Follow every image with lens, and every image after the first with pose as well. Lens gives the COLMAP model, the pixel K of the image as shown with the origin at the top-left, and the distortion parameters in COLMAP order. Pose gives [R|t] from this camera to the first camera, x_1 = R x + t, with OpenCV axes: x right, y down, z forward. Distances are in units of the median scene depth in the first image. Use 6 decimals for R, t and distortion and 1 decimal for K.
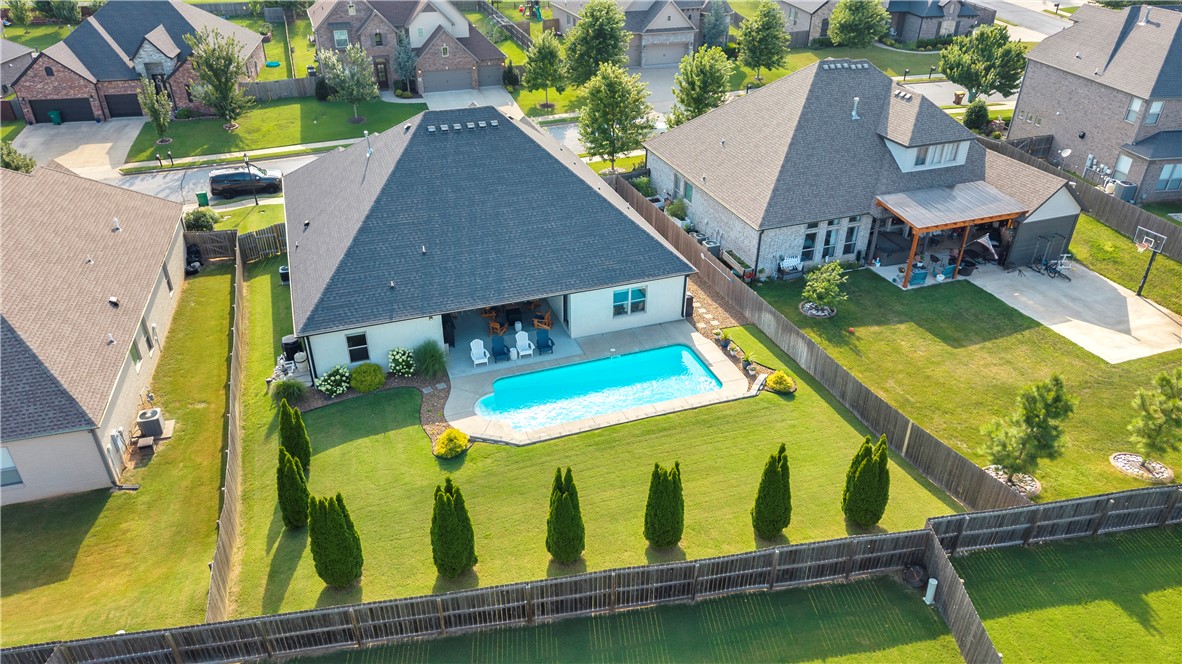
lens RADIAL K [[772.6, 0, 592.1], [0, 772.6, 374.5], [0, 0, 1]] dist [0.007223, -0.003109]
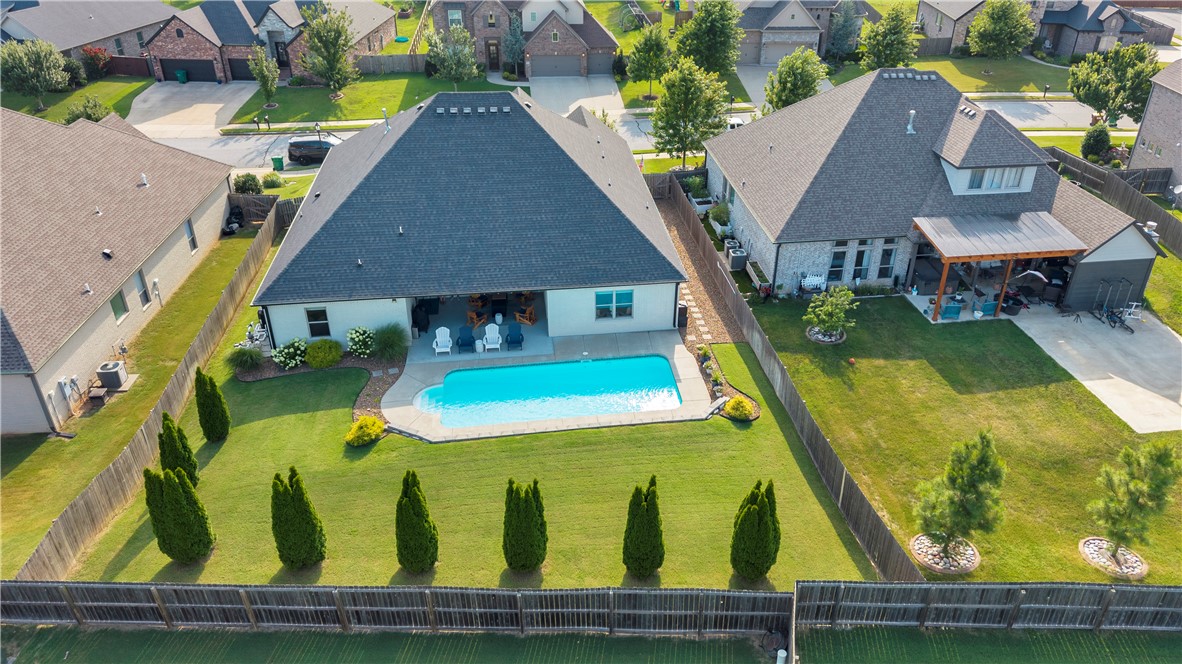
lens RADIAL K [[807.1, 0, 591.0], [0, 807.1, 332.0], [0, 0, 1]] dist [0.006904, -0.001229]
pose [[0.985679, 0.106564, -0.130691, 0.154187], [-0.113107, 0.992622, -0.043691, -0.015090], [0.125071, 0.057847, 0.990460, 0.021640]]
